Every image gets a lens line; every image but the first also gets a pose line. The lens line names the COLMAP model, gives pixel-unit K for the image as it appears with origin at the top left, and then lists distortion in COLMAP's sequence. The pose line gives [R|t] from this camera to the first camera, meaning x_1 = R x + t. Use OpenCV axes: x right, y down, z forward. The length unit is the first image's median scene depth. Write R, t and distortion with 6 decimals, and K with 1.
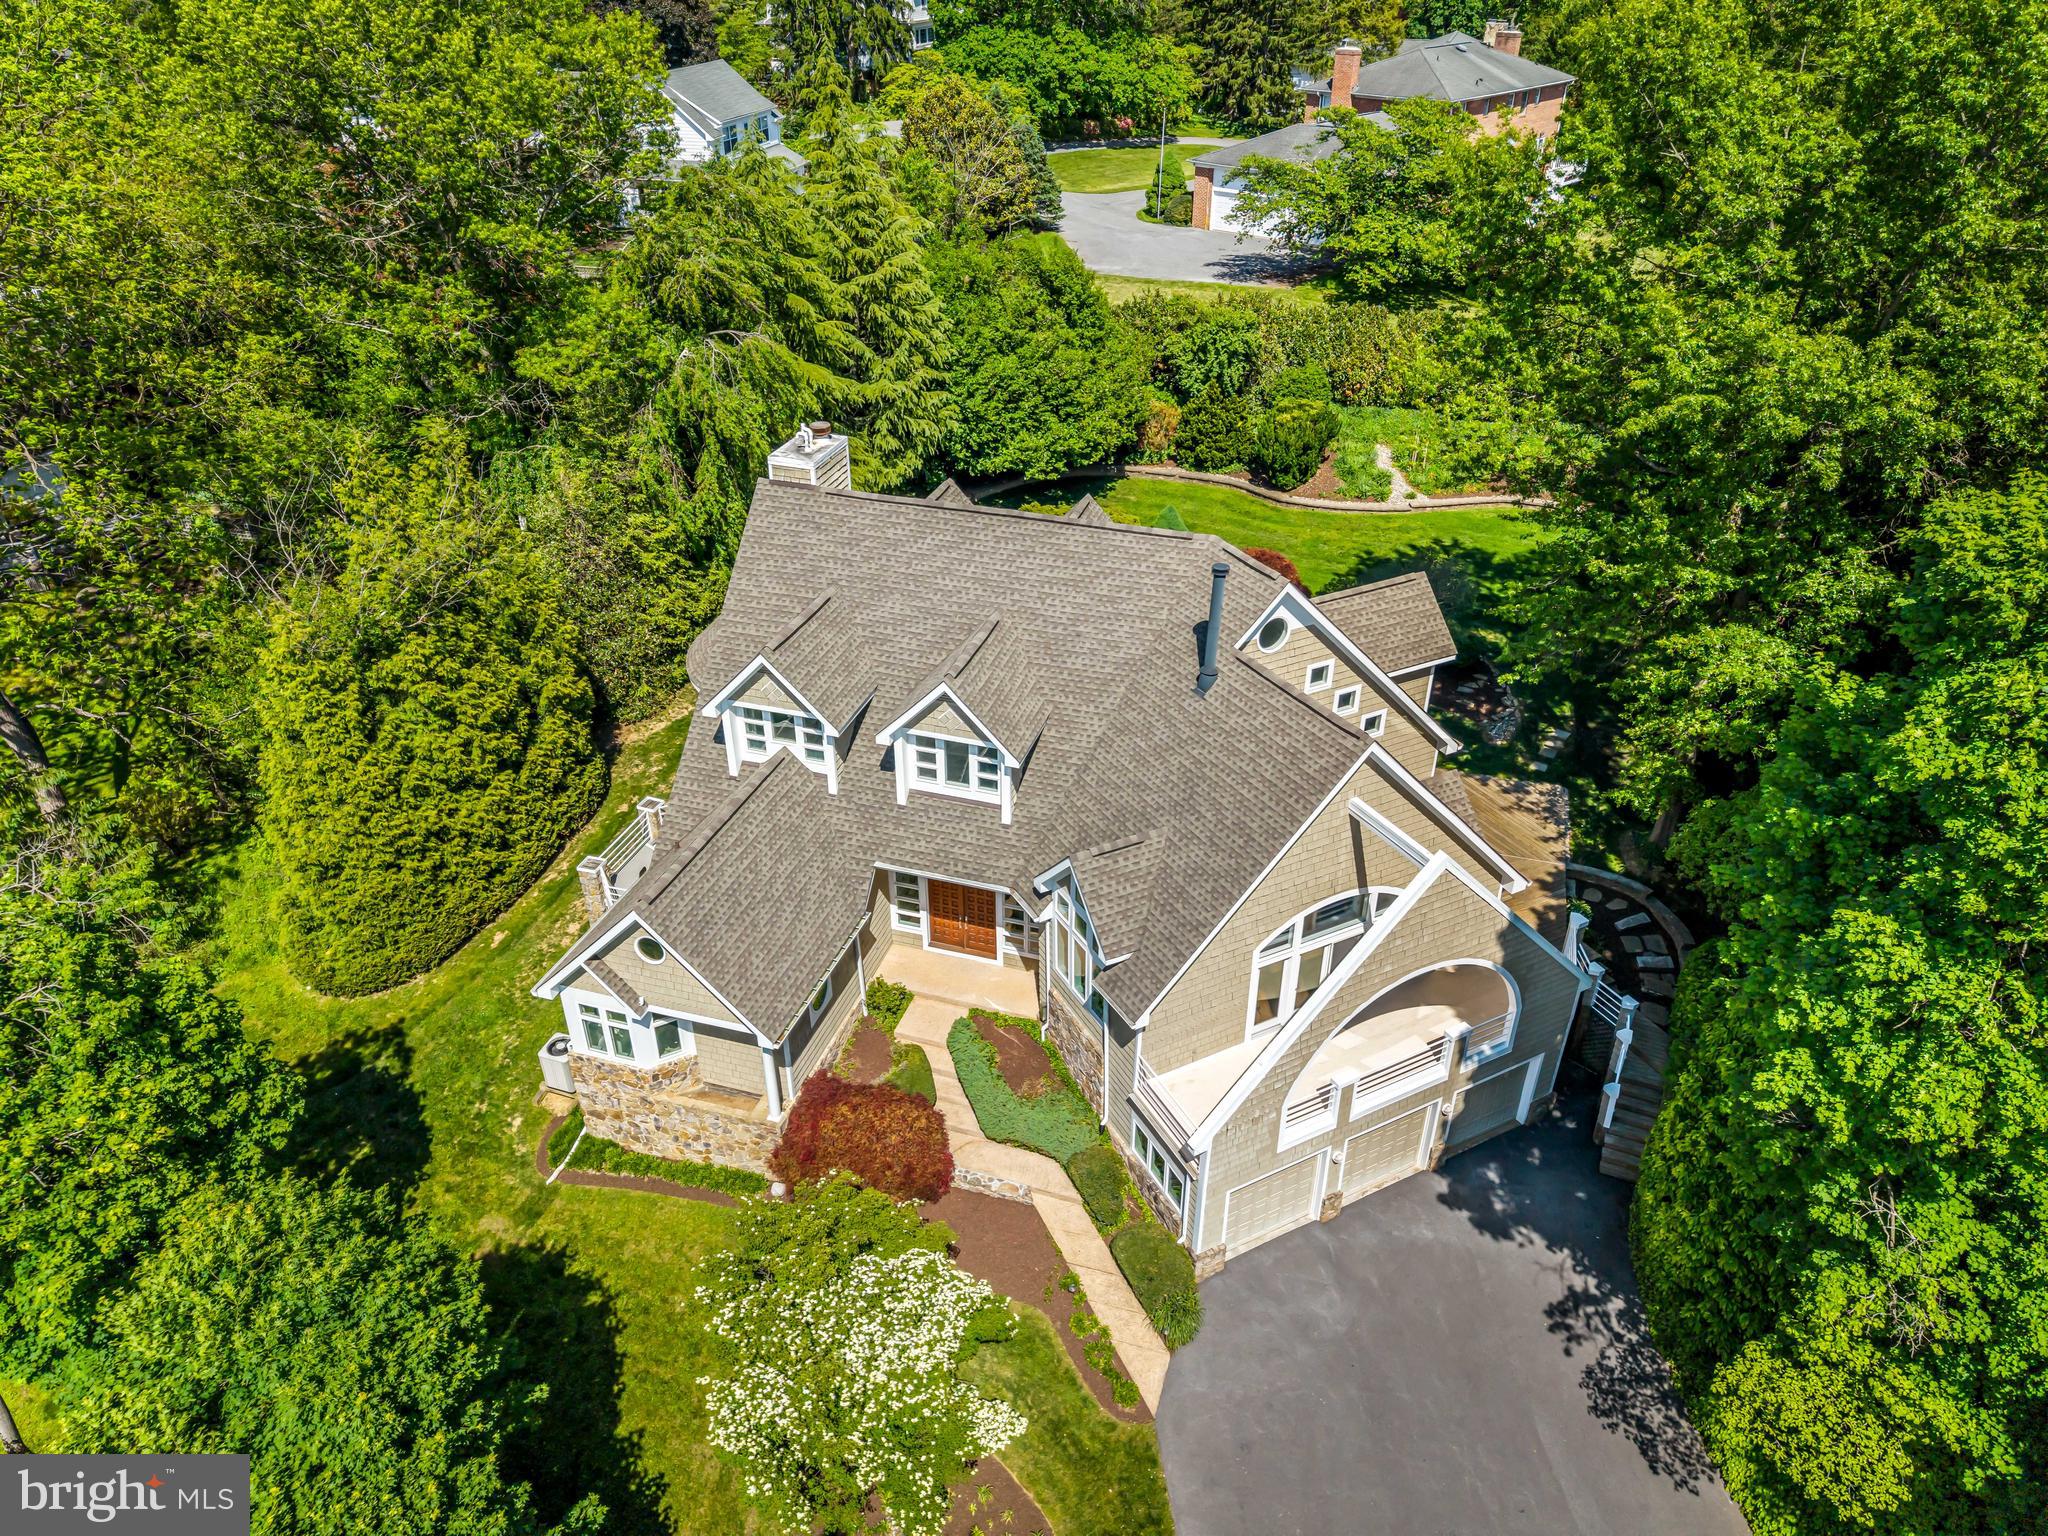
lens RADIAL K [[1367.6, 0, 1024.0], [0, 1367.6, 768.0], [0, 0, 1]] dist [0.055960, -0.055647]
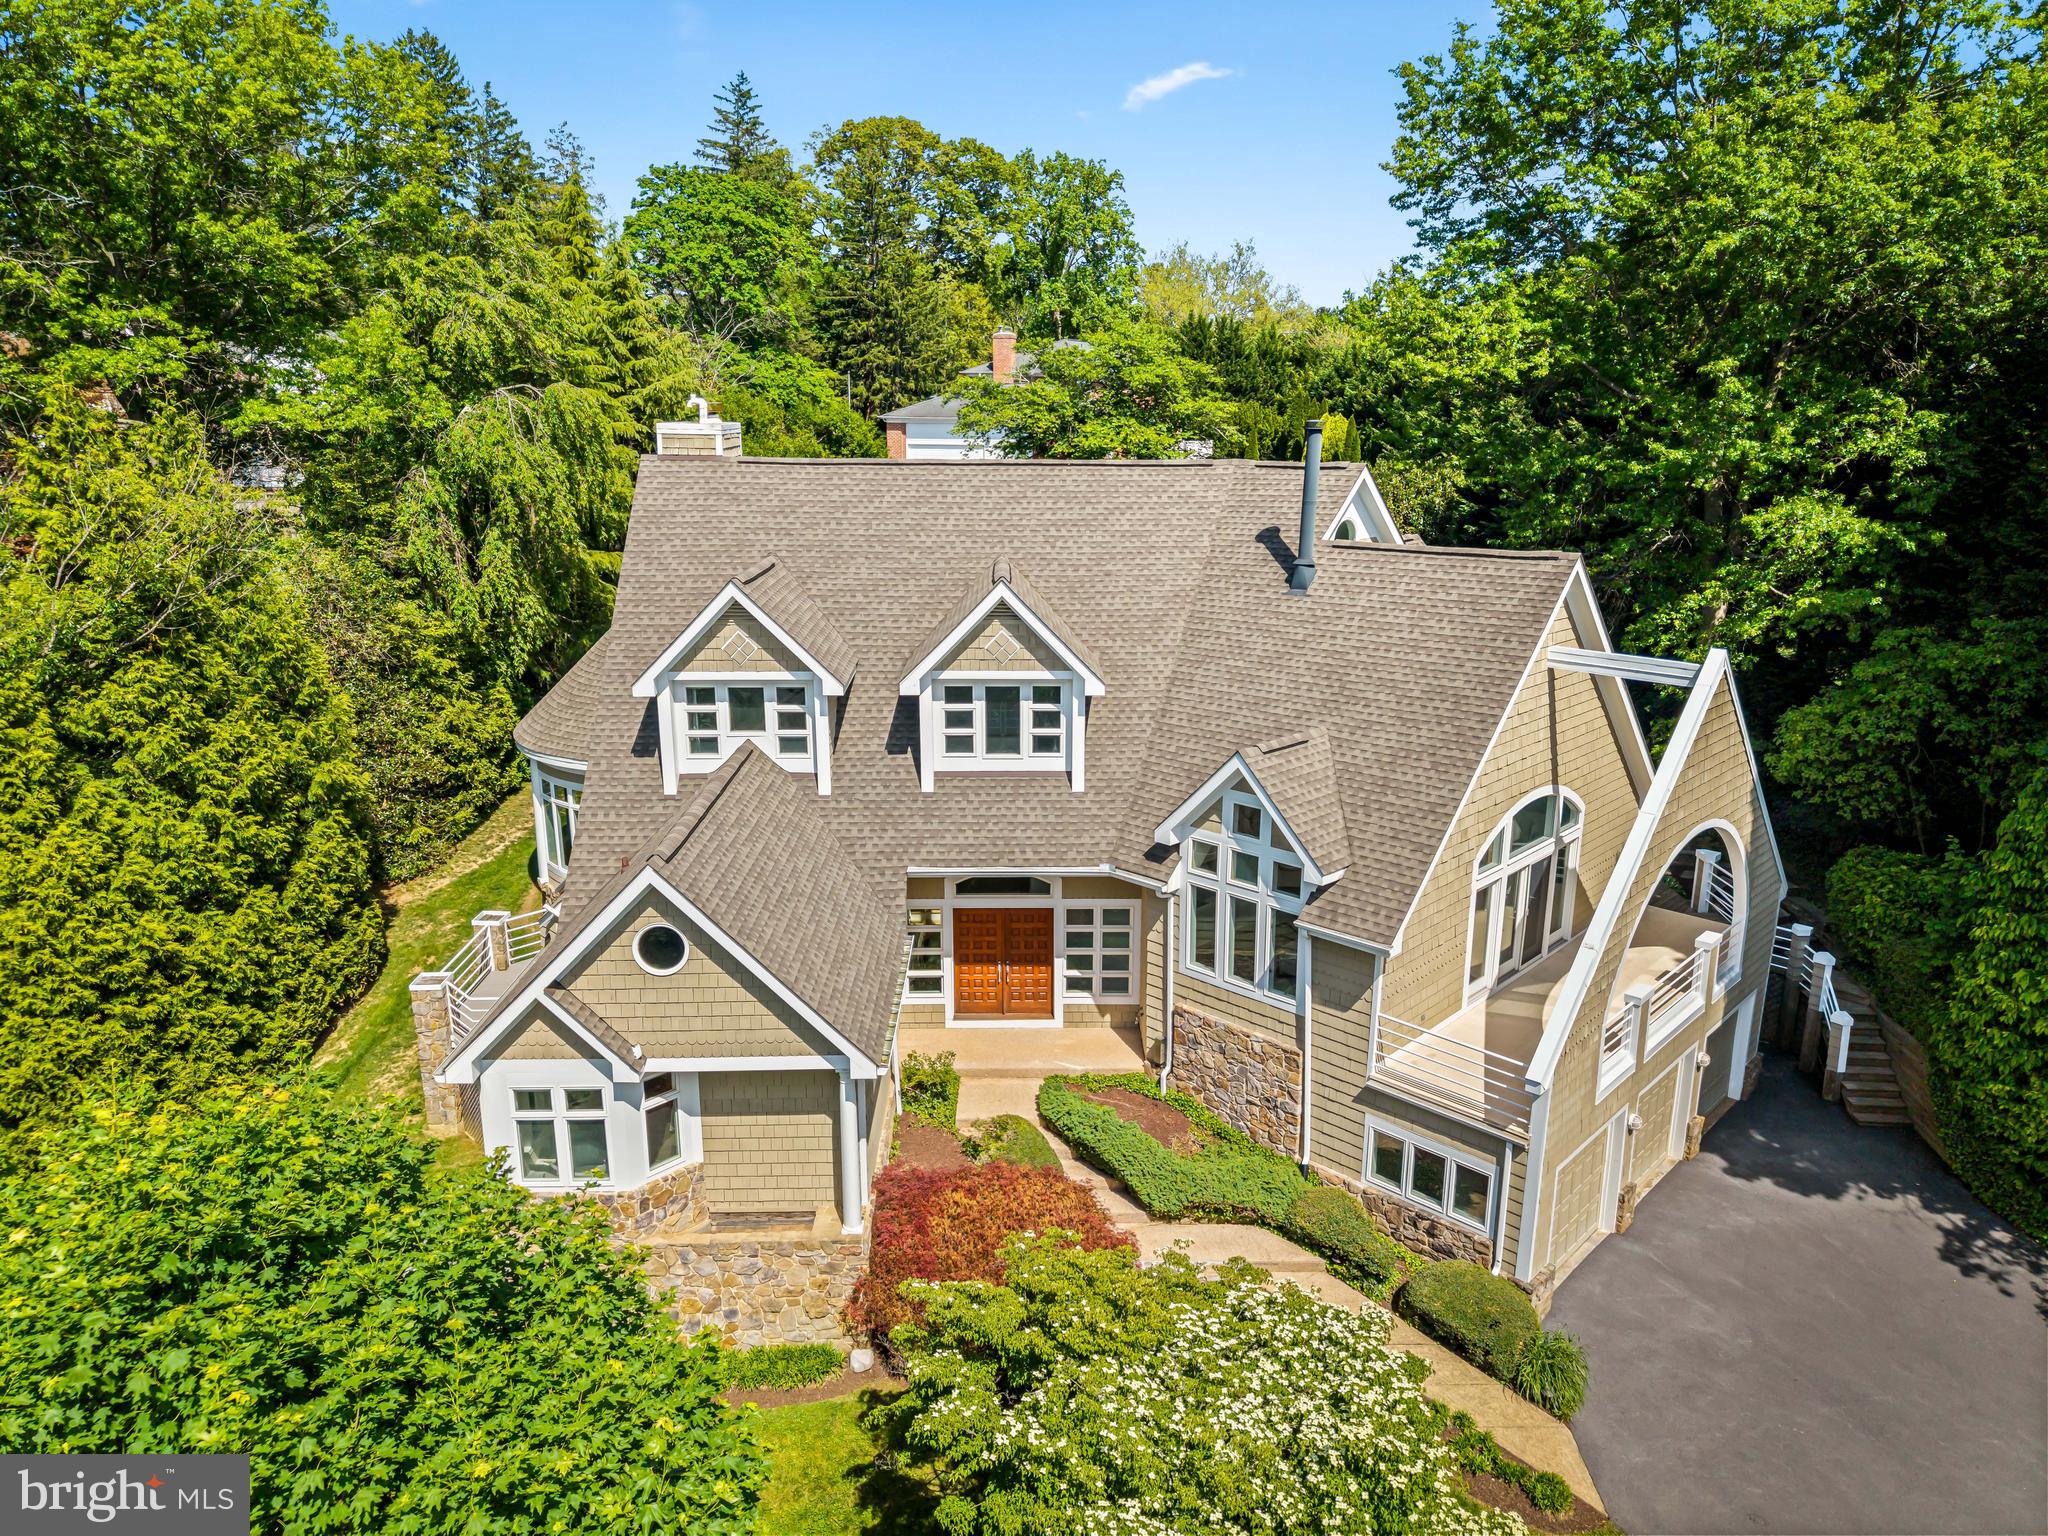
lens RADIAL K [[1367.6, 0, 1024.0], [0, 1367.6, 768.0], [0, 0, 1]] dist [0.055960, -0.055647]
pose [[0.949093, -0.081392, 0.304300, -0.253167], [0.166602, 0.949569, -0.265636, 0.209984], [-0.267333, 0.302810, 0.914789, 0.303065]]
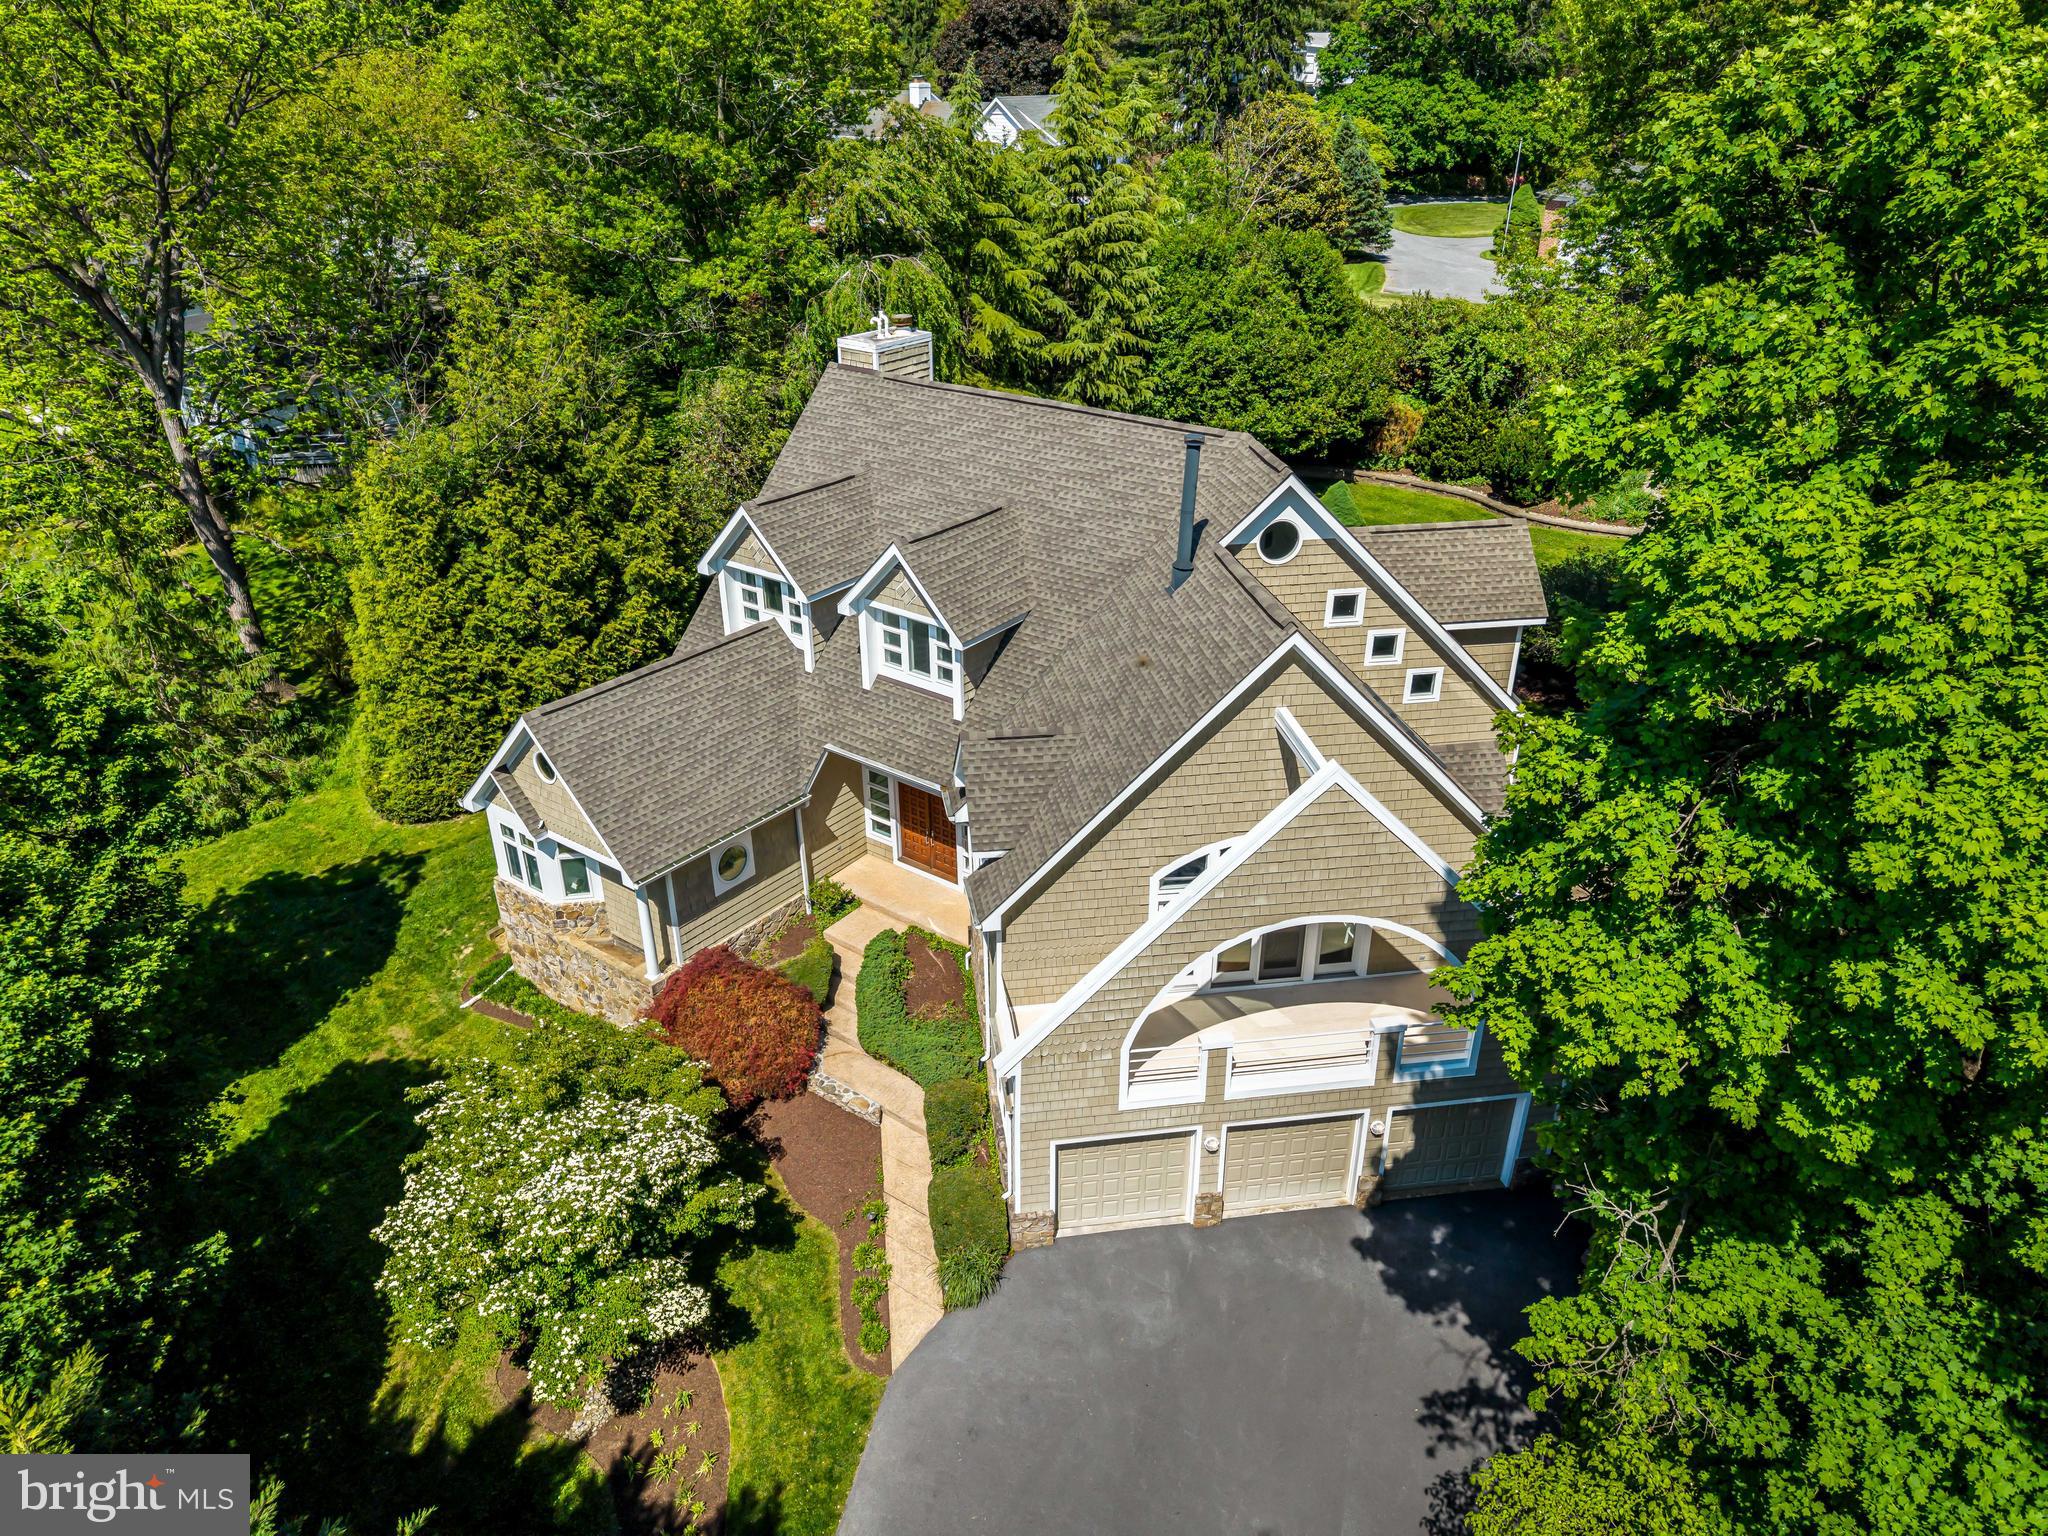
lens RADIAL K [[1365.6, 0, 1024.0], [0, 1365.6, 768.0], [0, 0, 1]] dist [0.025482, -0.002550]
pose [[0.944897, 0.149629, -0.291173, 0.280793], [-0.171151, 0.983988, -0.049753, 0.103937], [0.279066, 0.096846, 0.955376, 0.142203]]
